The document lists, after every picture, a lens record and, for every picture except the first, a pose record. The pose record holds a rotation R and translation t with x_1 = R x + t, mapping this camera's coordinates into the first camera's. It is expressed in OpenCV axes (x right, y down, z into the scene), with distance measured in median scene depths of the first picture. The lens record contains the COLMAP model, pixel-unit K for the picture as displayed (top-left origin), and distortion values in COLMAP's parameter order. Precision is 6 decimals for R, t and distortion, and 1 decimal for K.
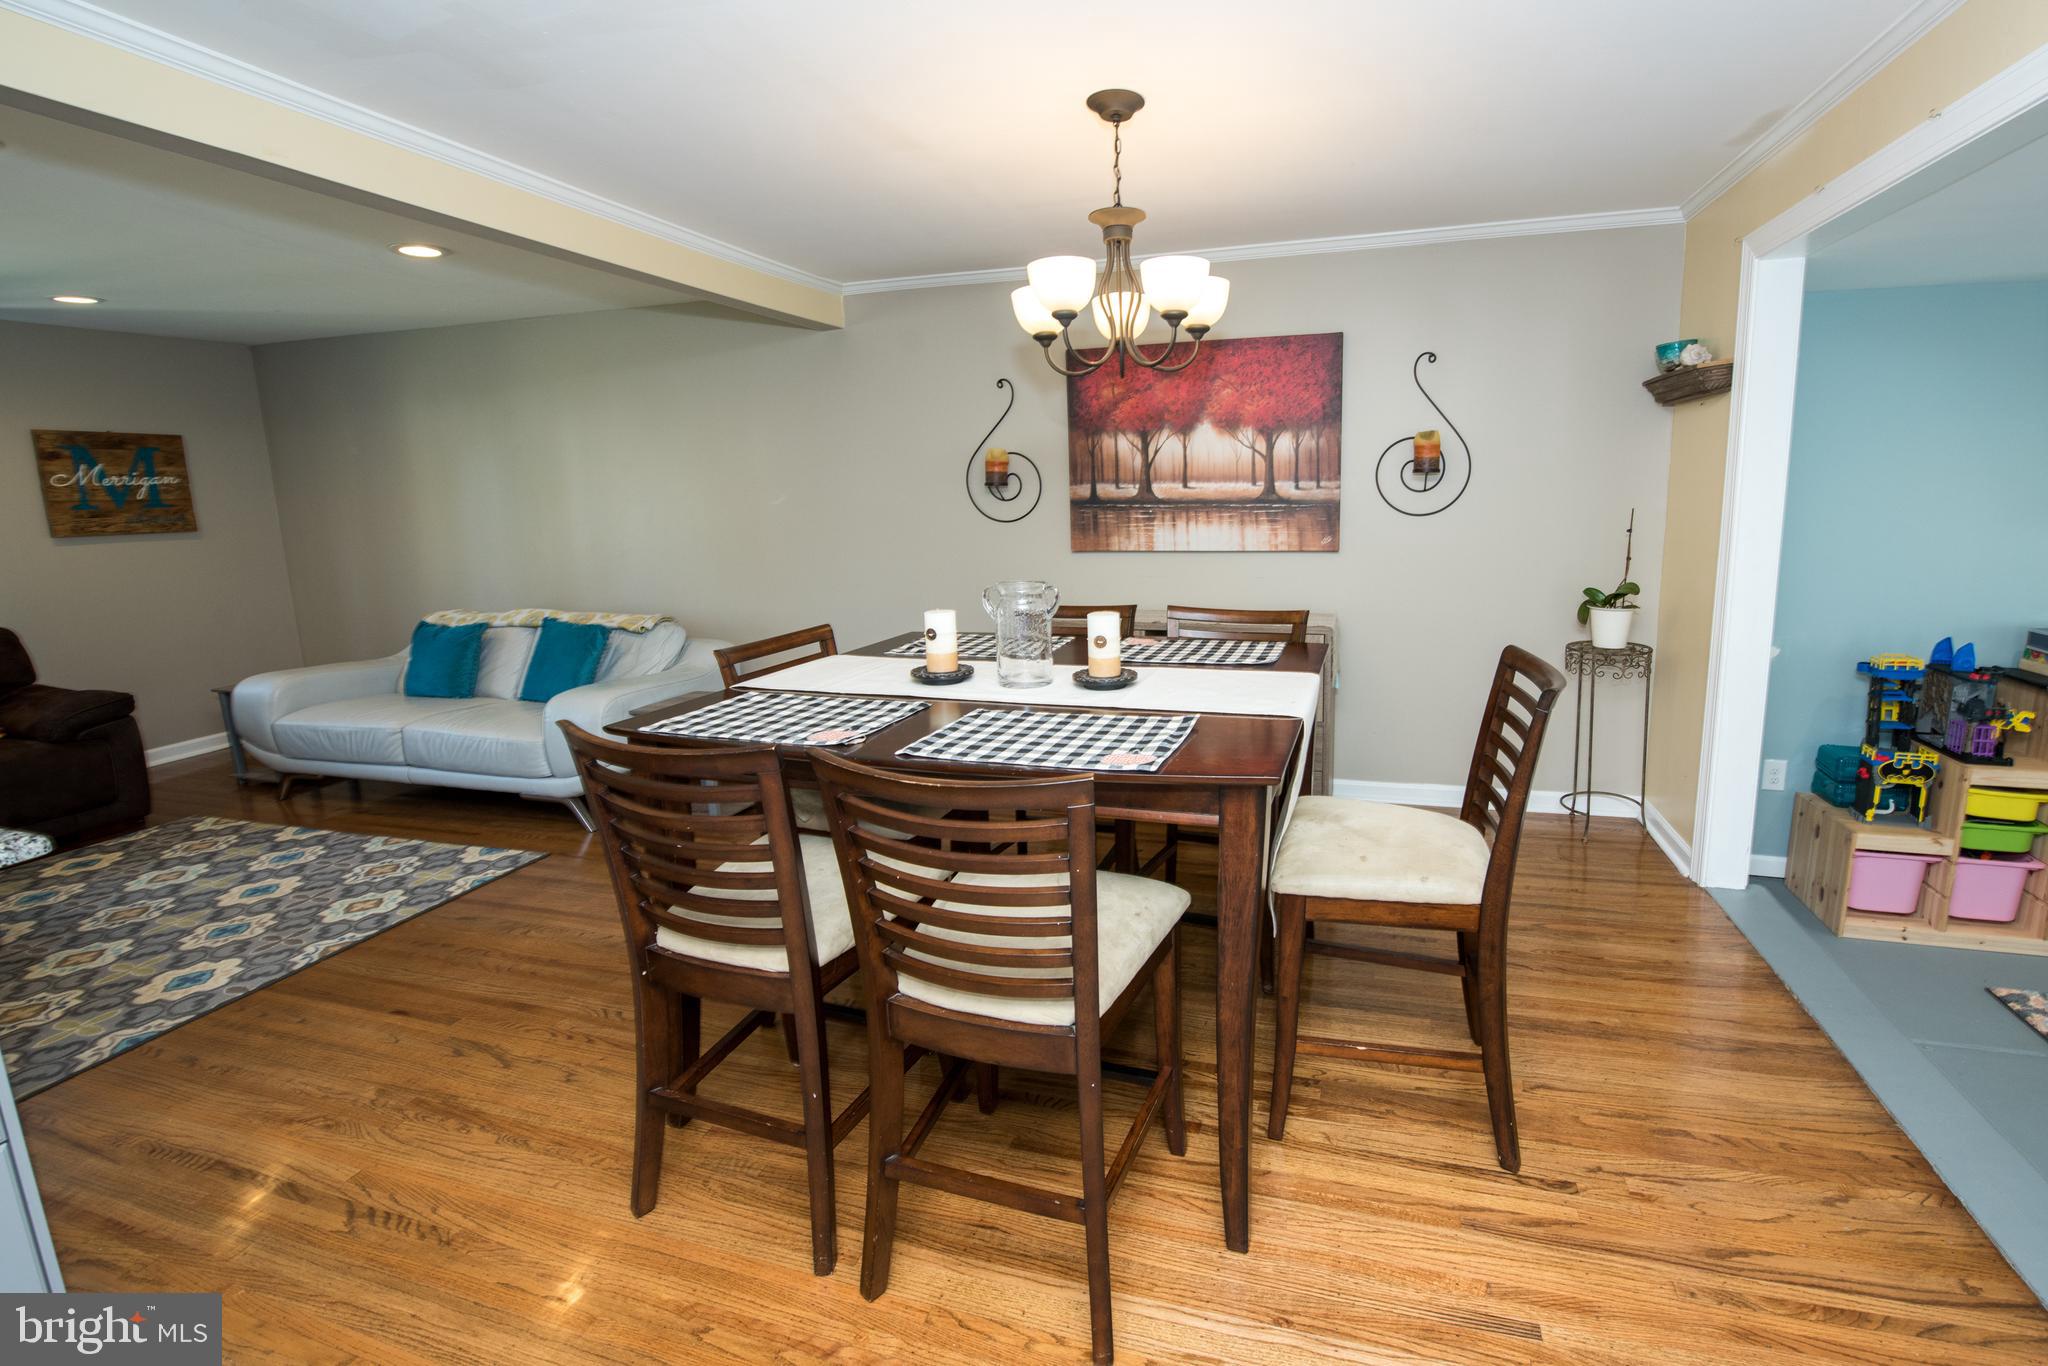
lens RADIAL K [[888.1, 0, 1118.8], [0, 888.1, 630.6], [0, 0, 1]] dist [-0.021874, -0.000027]
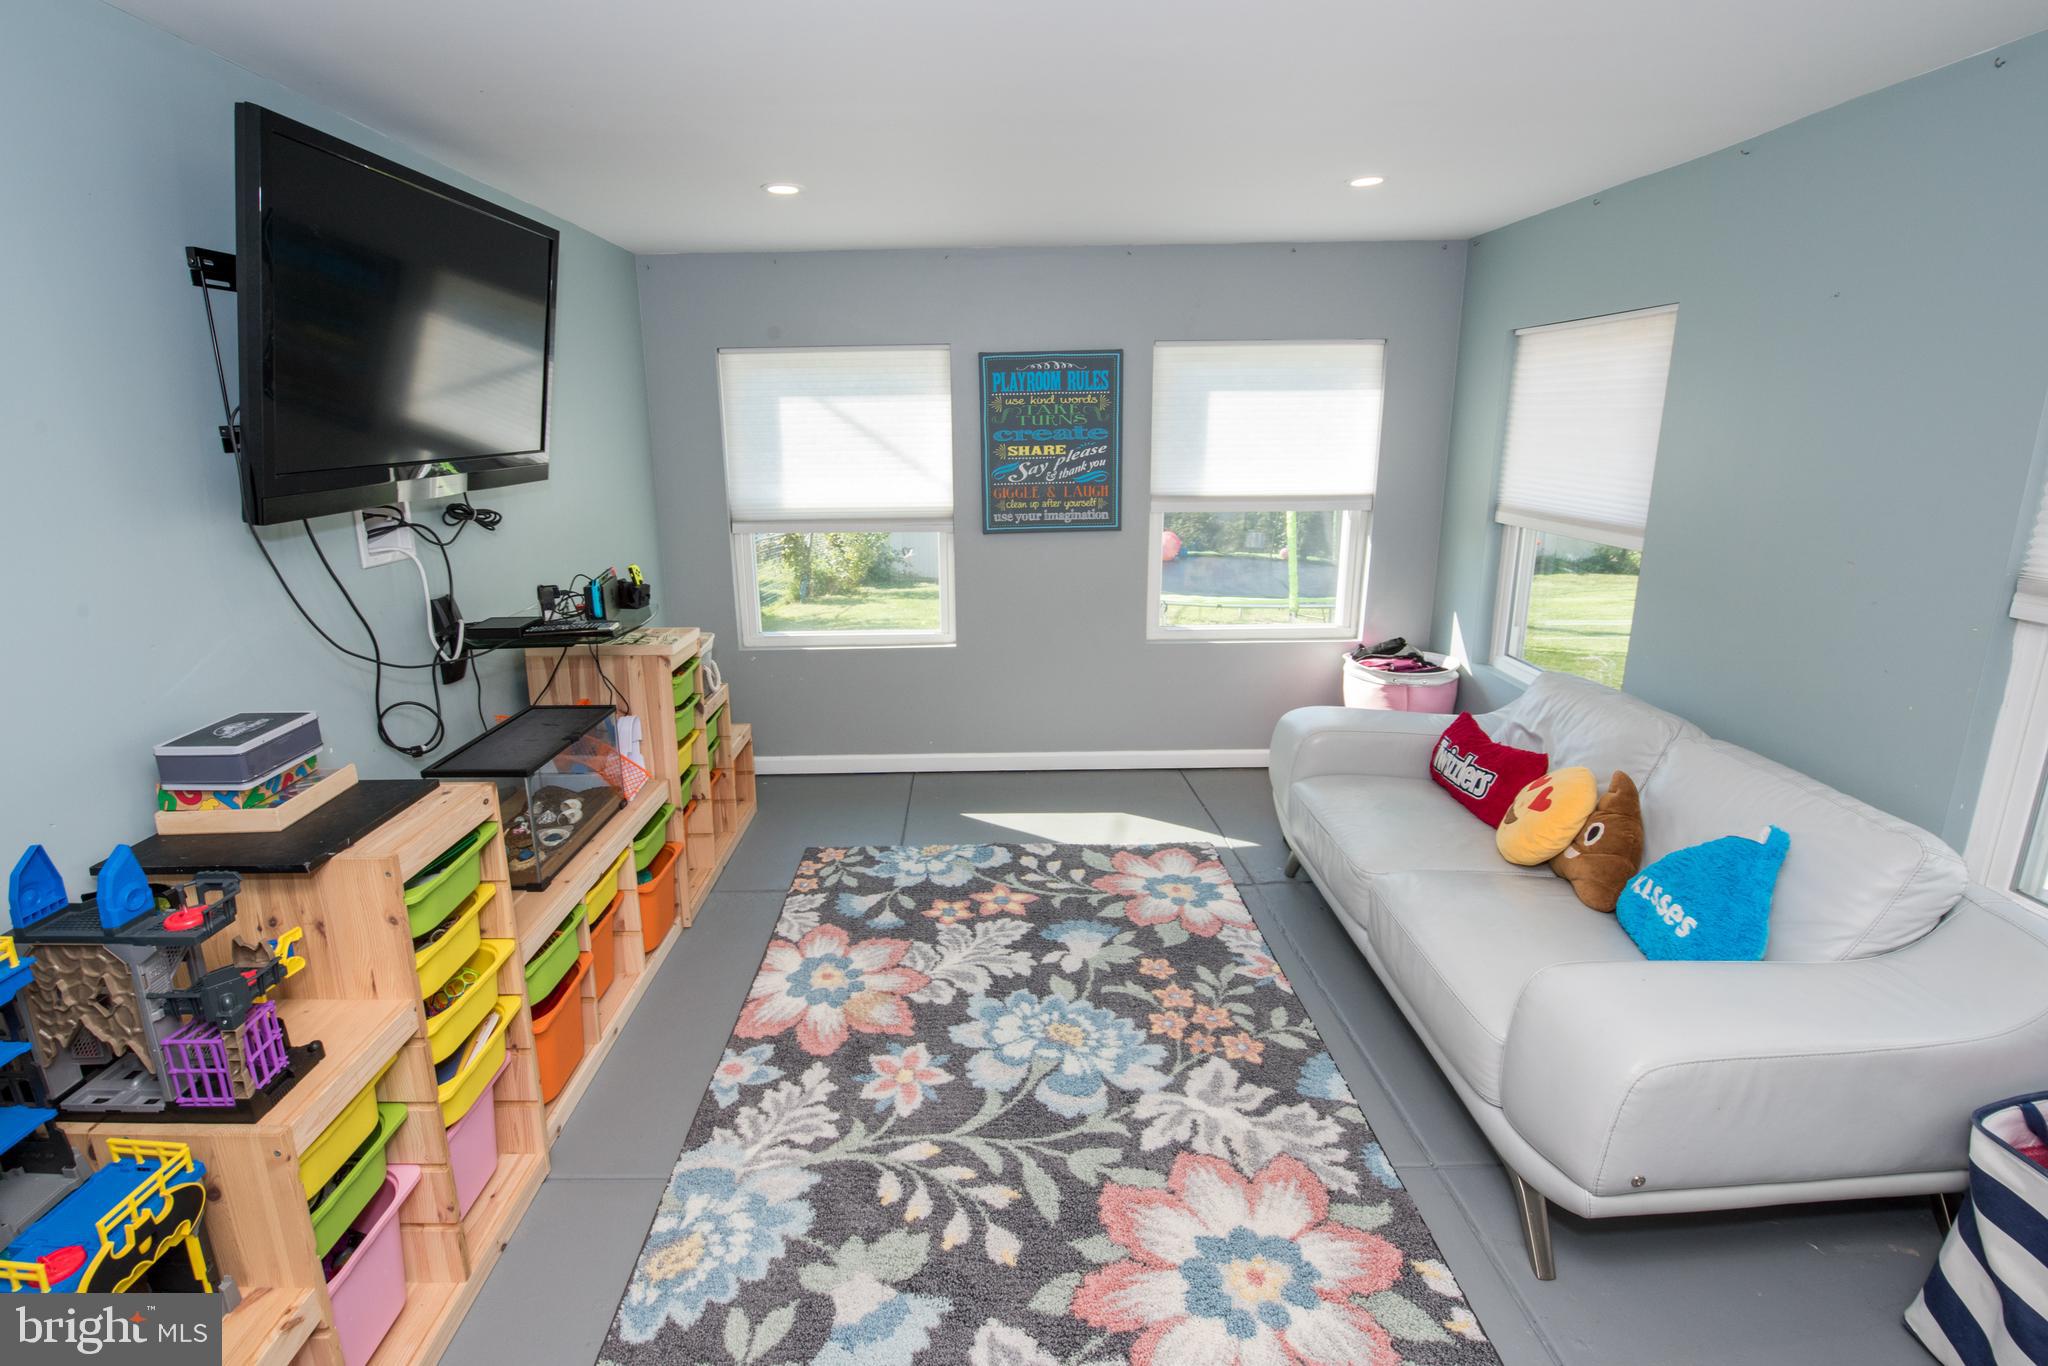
lens RADIAL K [[903.5, 0, 987.7], [0, 903.5, 618.2], [0, 0, 1]] dist [-0.015033, -0.000338]
pose [[-0.269587, -0.187656, 0.944515, 0.466758], [0.172579, 0.955534, 0.239103, -0.097847], [-0.947385, 0.227463, -0.225214, 0.627148]]
